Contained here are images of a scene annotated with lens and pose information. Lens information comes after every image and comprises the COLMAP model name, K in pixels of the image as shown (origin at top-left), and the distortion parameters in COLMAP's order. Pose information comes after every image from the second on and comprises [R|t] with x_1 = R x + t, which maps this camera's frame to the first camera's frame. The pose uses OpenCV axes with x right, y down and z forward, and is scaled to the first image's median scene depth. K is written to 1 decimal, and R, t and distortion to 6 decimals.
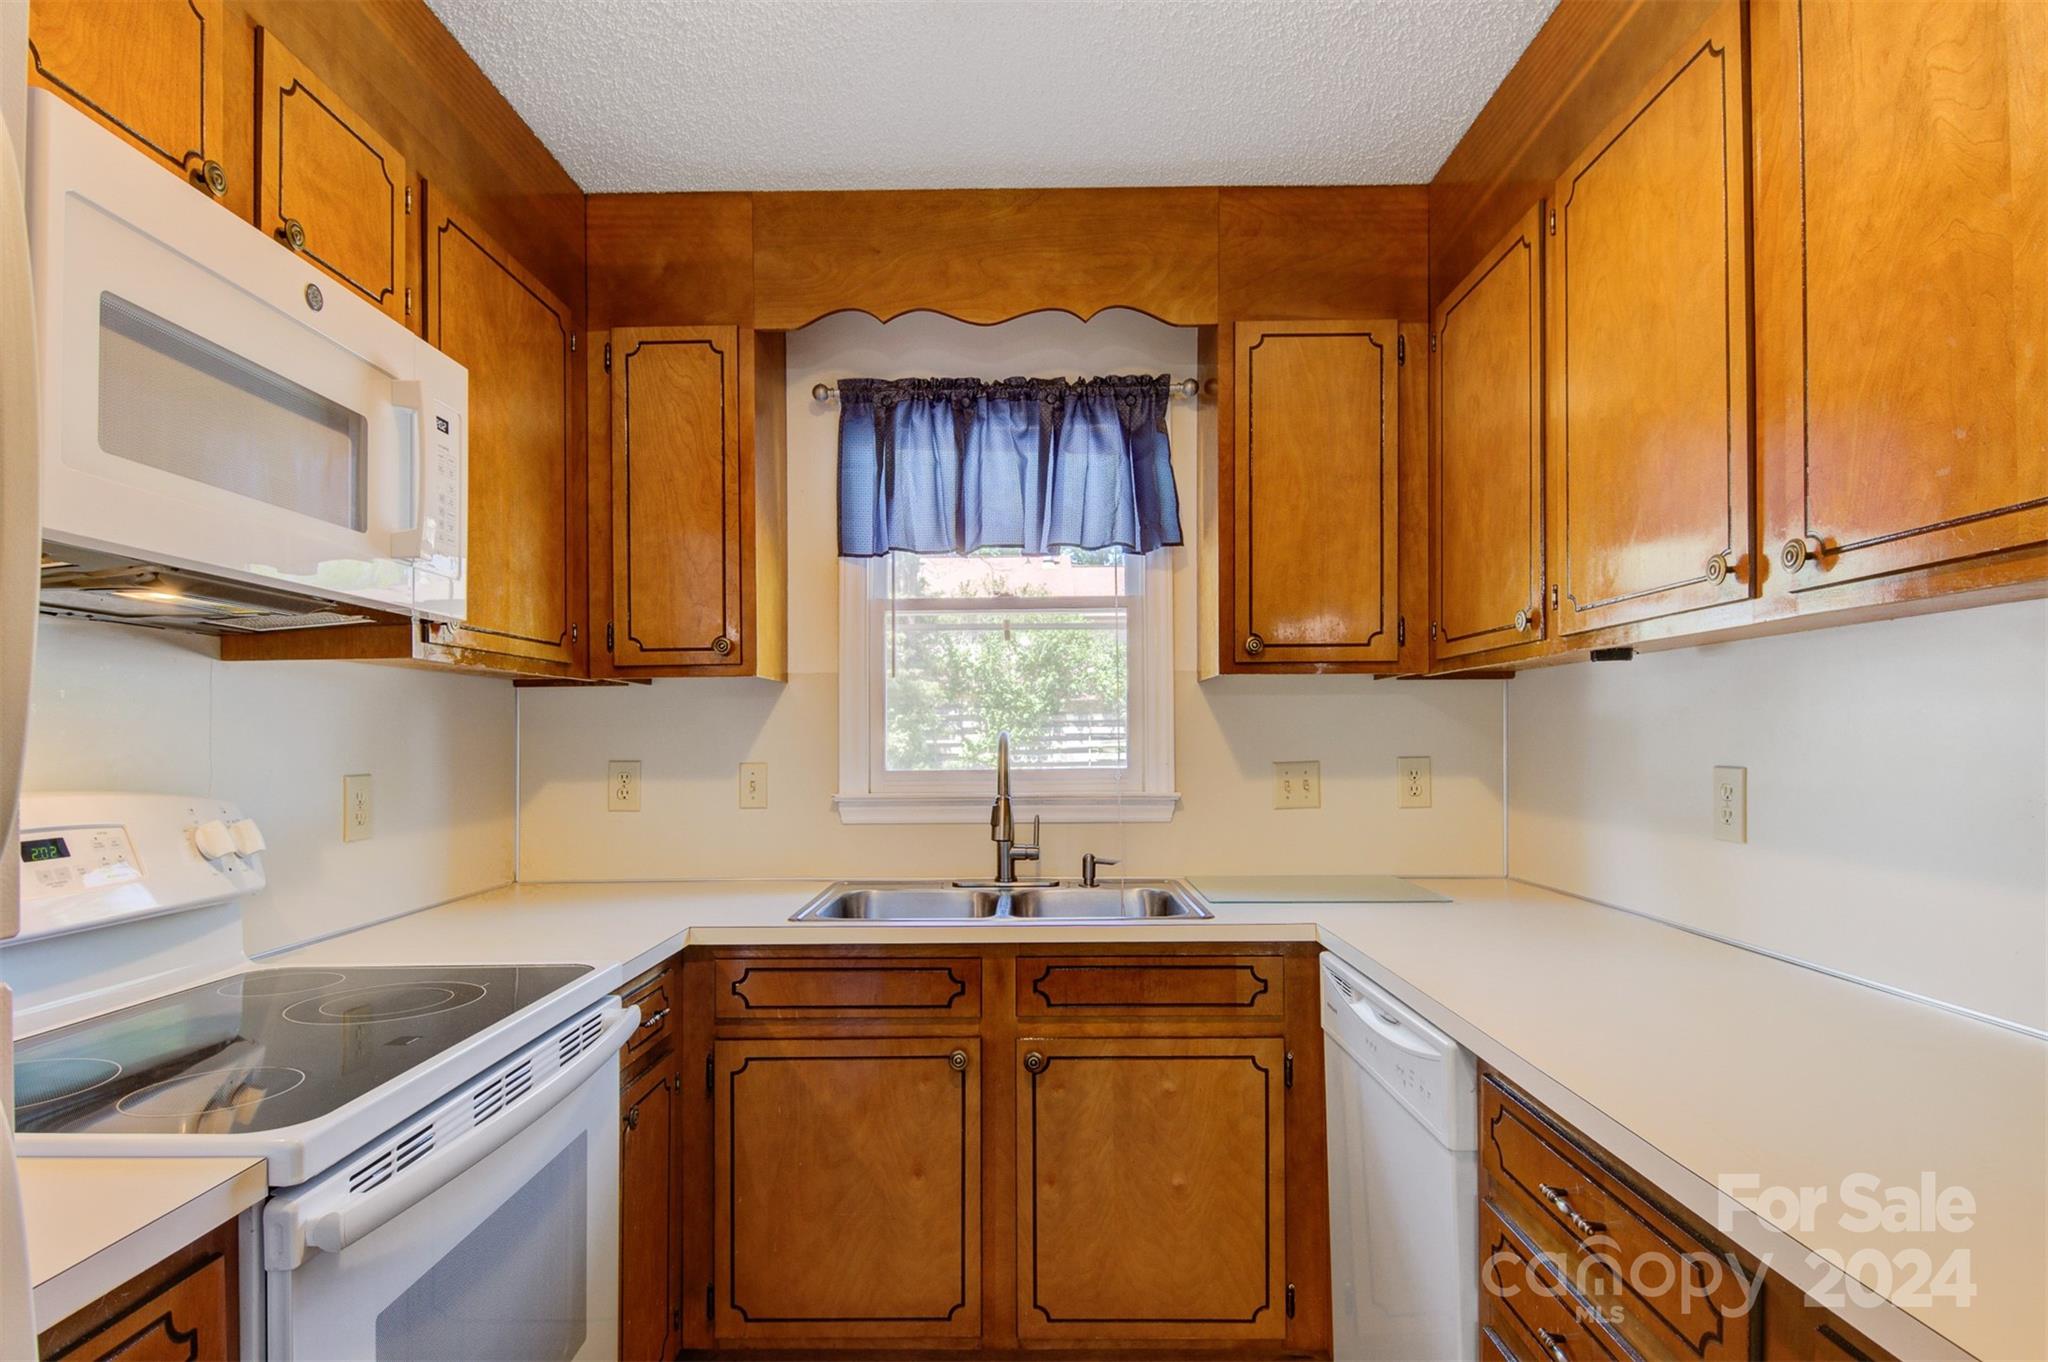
lens RADIAL K [[1080.2, 0, 1021.3], [0, 1080.2, 733.9], [0, 0, 1]] dist [0.018441, -0.016807]
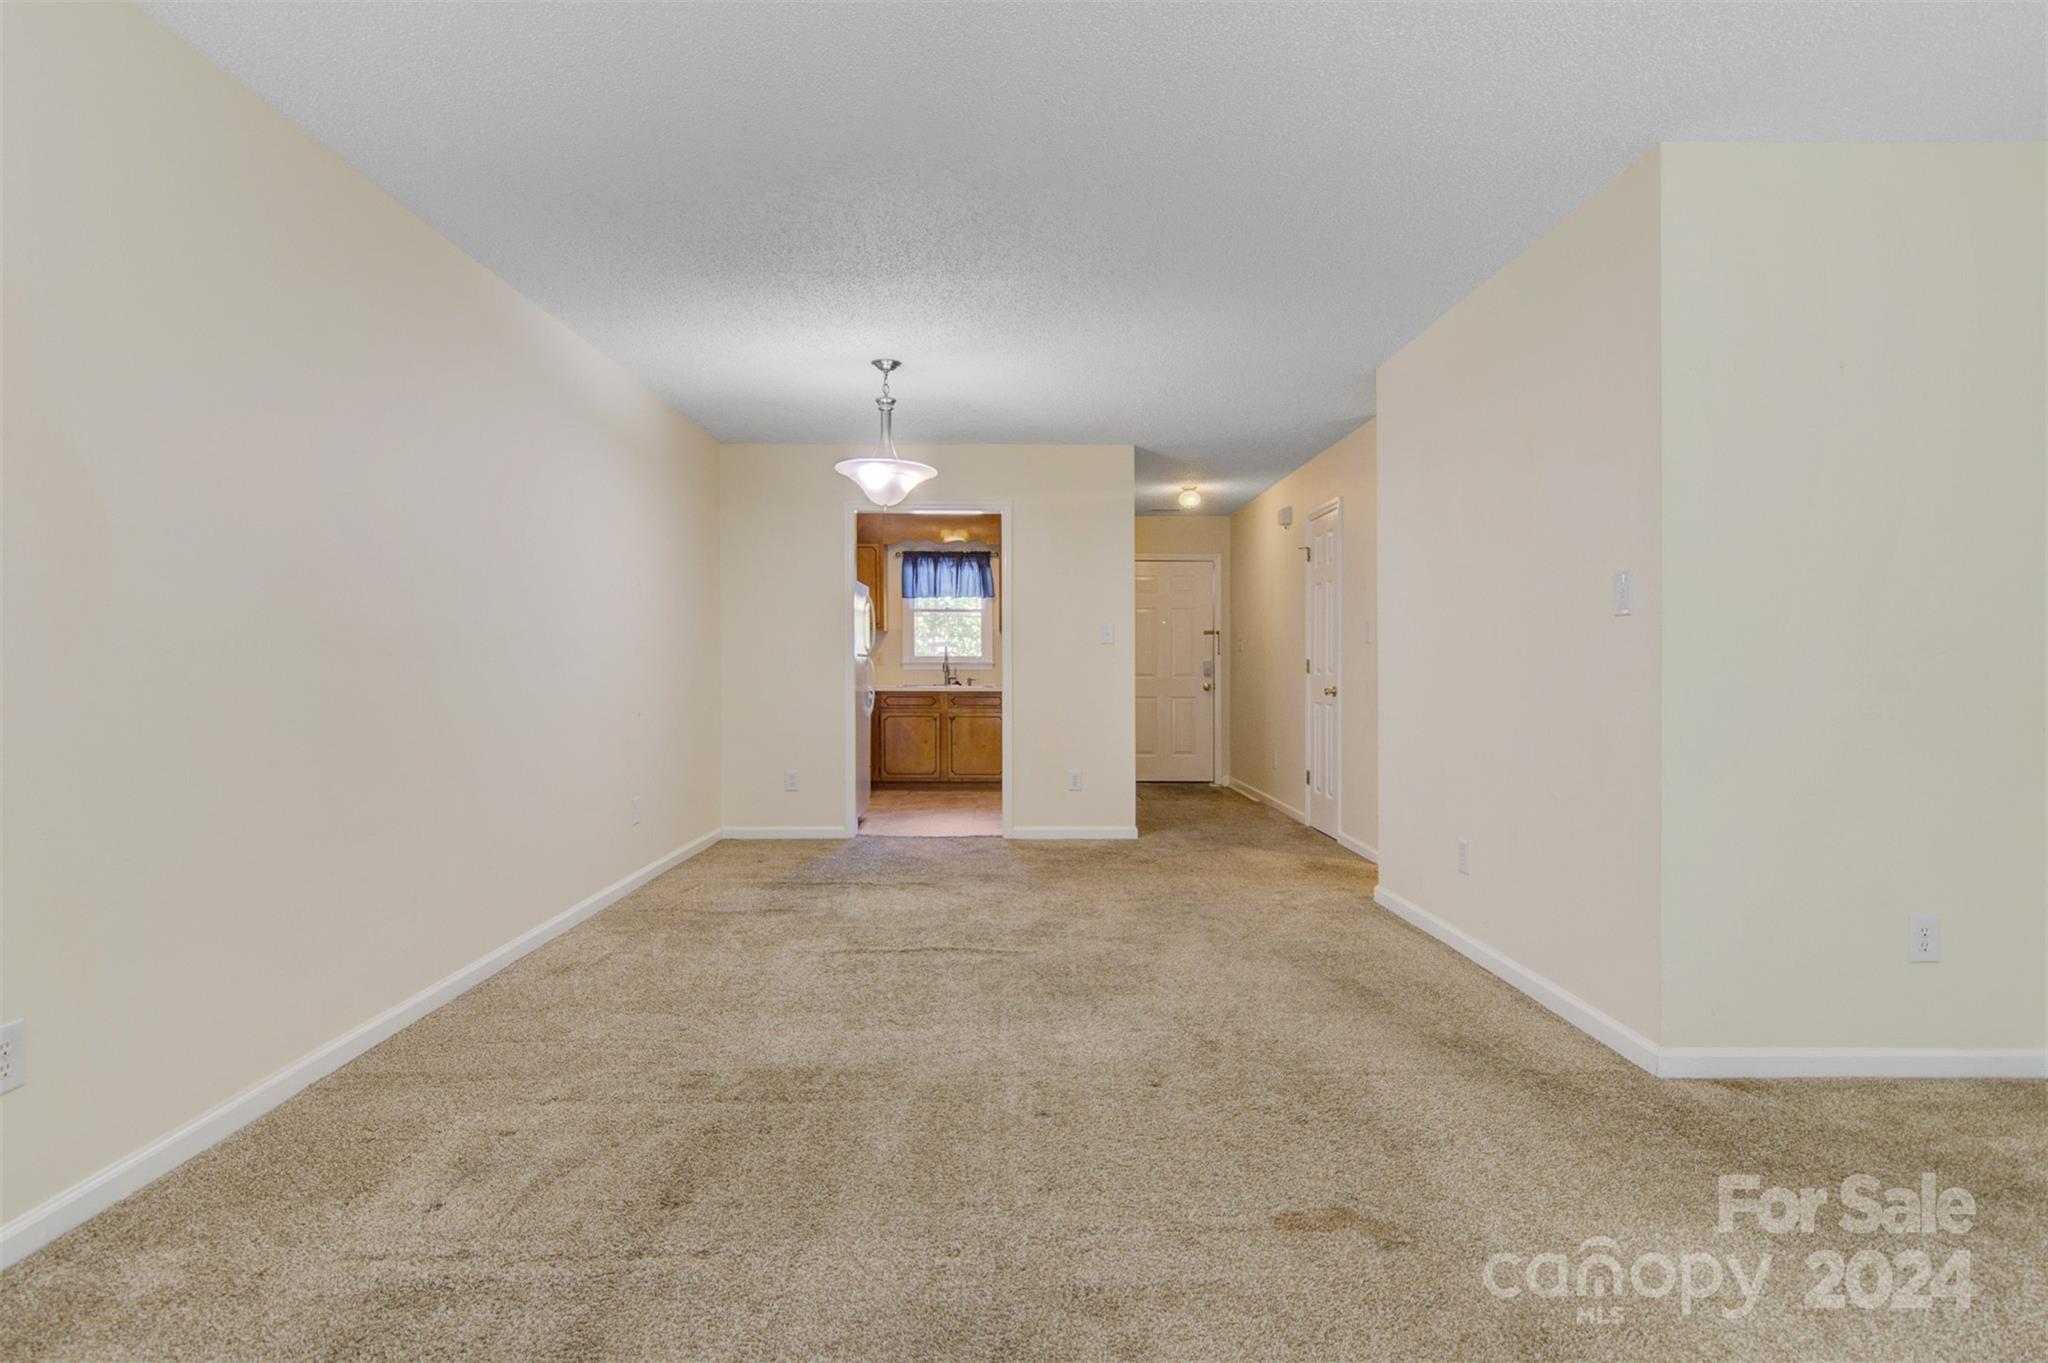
lens RADIAL K [[1080.2, 0, 1016.0], [0, 1080.2, 674.7], [0, 0, 1]] dist [0.018441, -0.016807]
pose [[0.999771, 0.002592, 0.021265, 0.162196], [-0.002857, 0.999919, 0.012410, 0.059377], [-0.021231, -0.012468, 0.999697, -3.077748]]
